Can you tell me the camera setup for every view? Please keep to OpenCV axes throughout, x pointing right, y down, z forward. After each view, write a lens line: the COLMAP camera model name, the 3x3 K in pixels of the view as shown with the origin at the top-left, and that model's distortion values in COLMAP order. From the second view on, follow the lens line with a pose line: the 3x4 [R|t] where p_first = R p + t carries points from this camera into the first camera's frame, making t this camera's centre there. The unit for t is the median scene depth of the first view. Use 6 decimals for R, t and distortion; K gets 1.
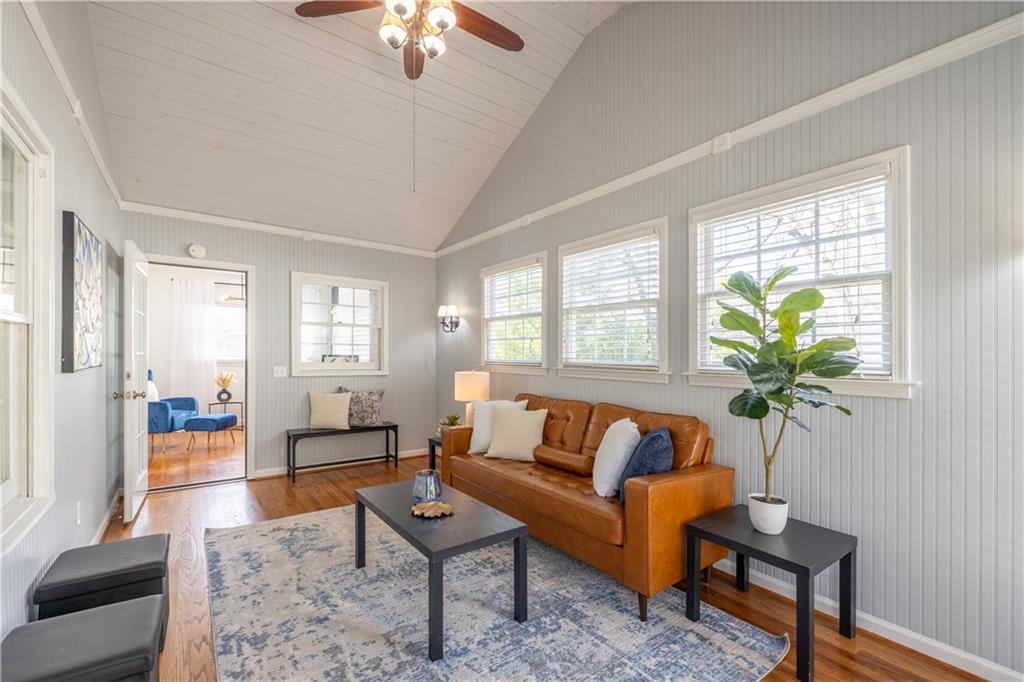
lens RADIAL K [[439.0, 0, 512.3], [0, 439.0, 356.0], [0, 0, 1]] dist [-0.000088, -0.000039]
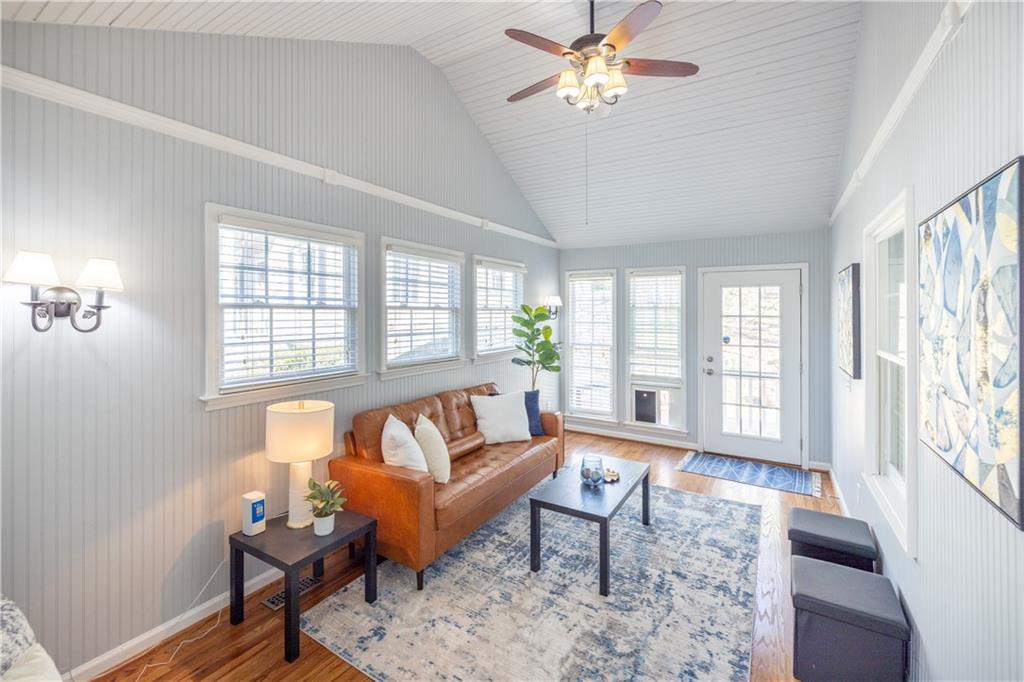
lens RADIAL K [[429.9, 0, 512.1], [0, 429.9, 311.3], [0, 0, 1]] dist [0.000256, 0.000033]
pose [[-0.376840, -0.001005, 0.926278, -1.311288], [-0.000354, 0.999999, 0.000941, -0.159449], [-0.926278, 0.000027, -0.376840, 1.773572]]
